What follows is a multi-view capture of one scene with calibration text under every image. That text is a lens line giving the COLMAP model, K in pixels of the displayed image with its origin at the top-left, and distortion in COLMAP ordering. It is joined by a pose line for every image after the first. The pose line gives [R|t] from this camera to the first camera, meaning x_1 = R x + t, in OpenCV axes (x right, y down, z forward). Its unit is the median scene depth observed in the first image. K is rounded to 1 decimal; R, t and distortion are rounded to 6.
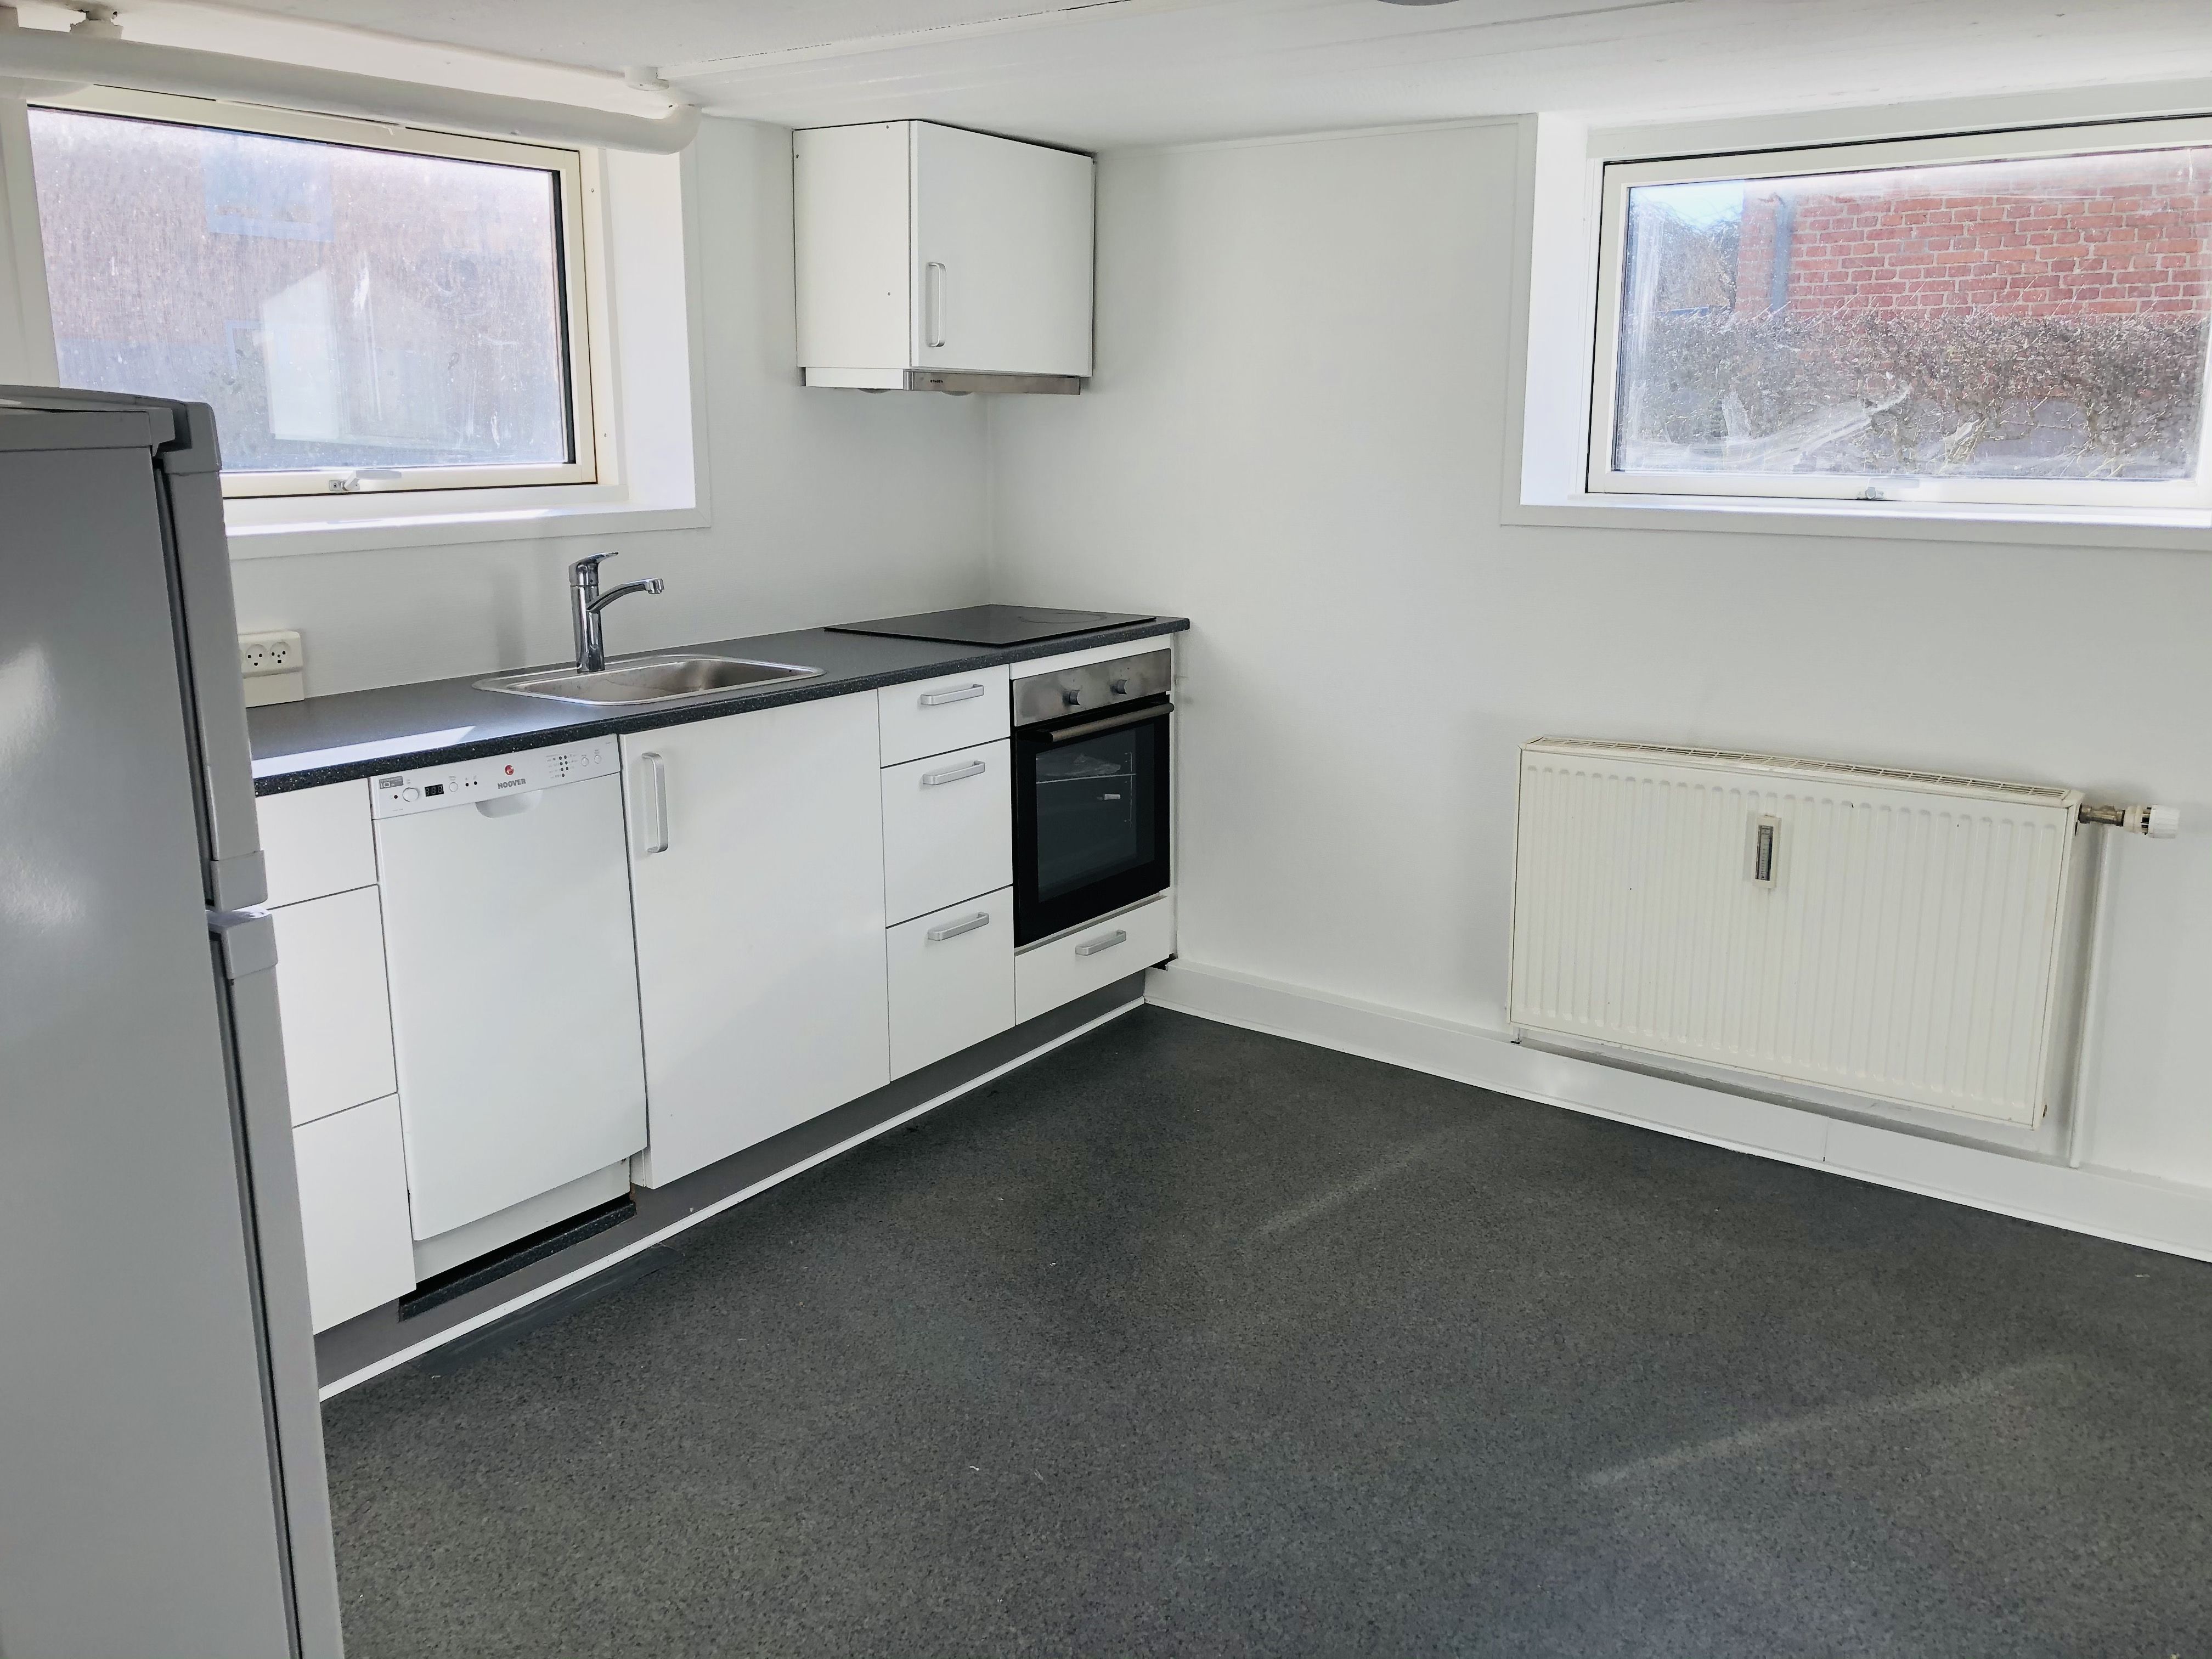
lens RADIAL K [[1782.6, 0, 1106.0], [0, 1782.6, 829.5], [0, 0, 1]] dist [0.059466, -0.002501]
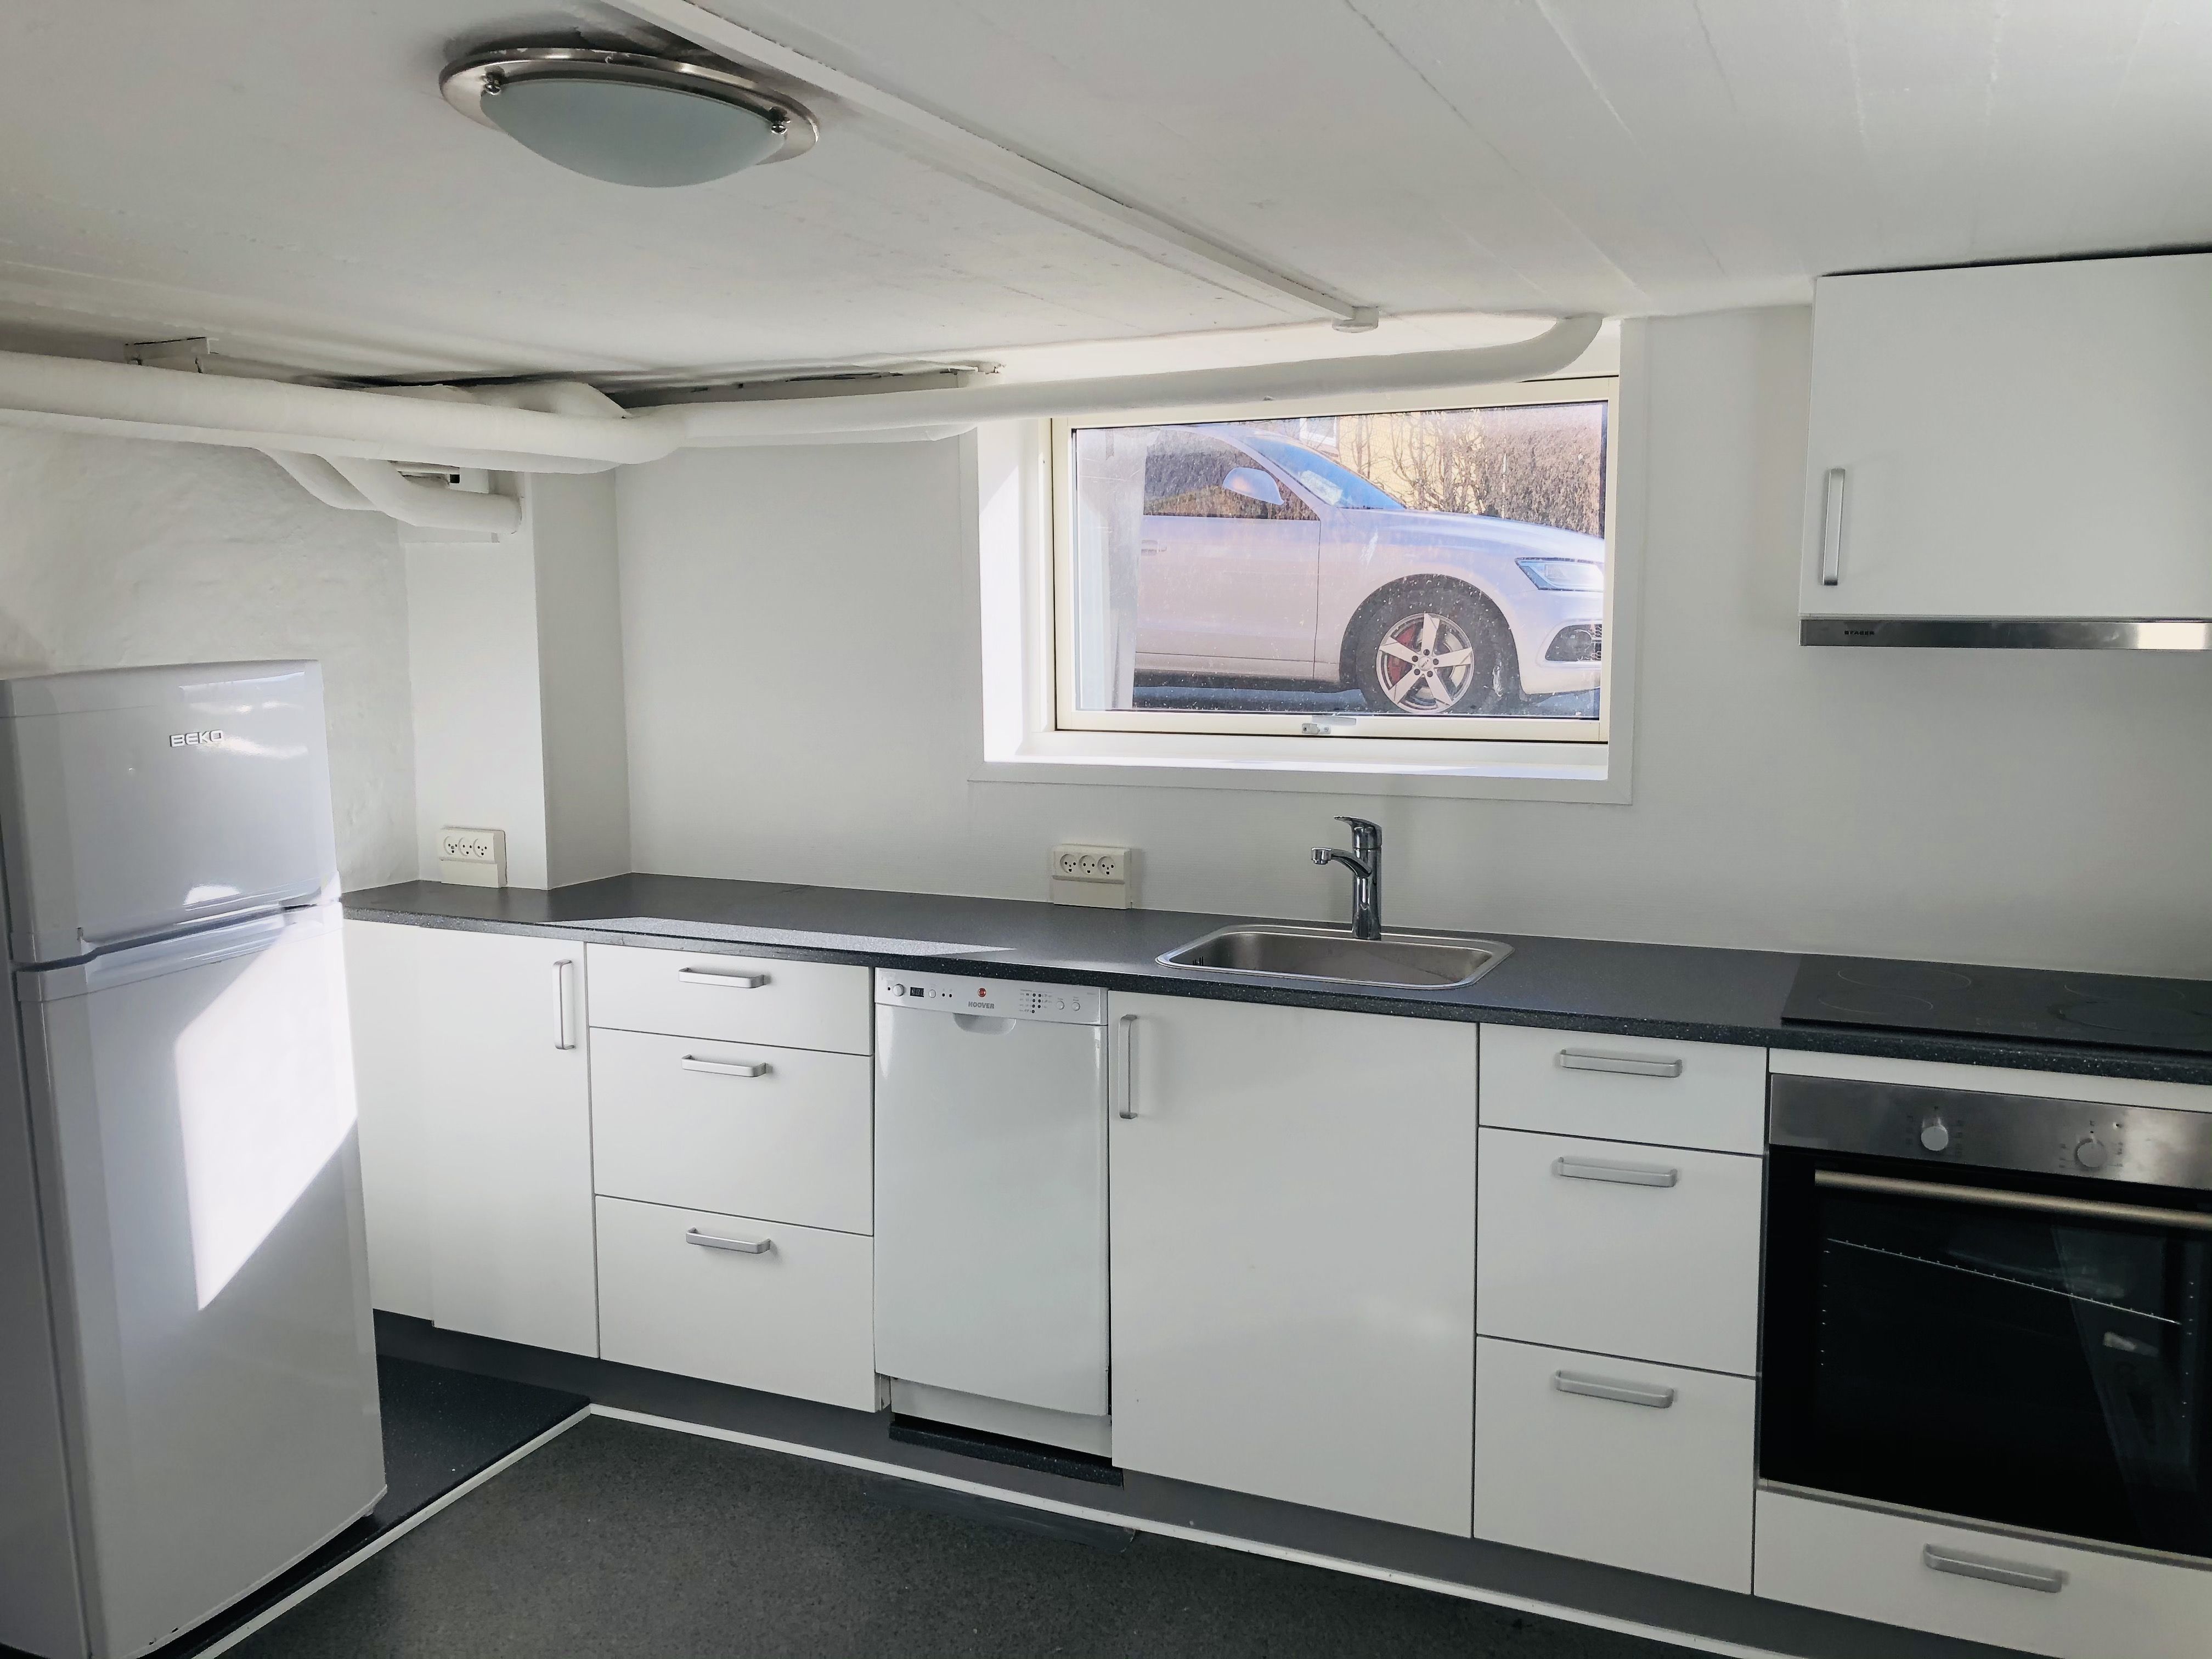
lens RADIAL K [[1782.6, 0, 1106.0], [0, 1782.6, 829.5], [0, 0, 1]] dist [0.059466, -0.002501]
pose [[0.214802, 0.121541, -0.969066, 0.565845], [-0.222494, 0.972226, 0.072619, -0.176251], [0.950977, 0.200013, 0.235878, 0.624464]]
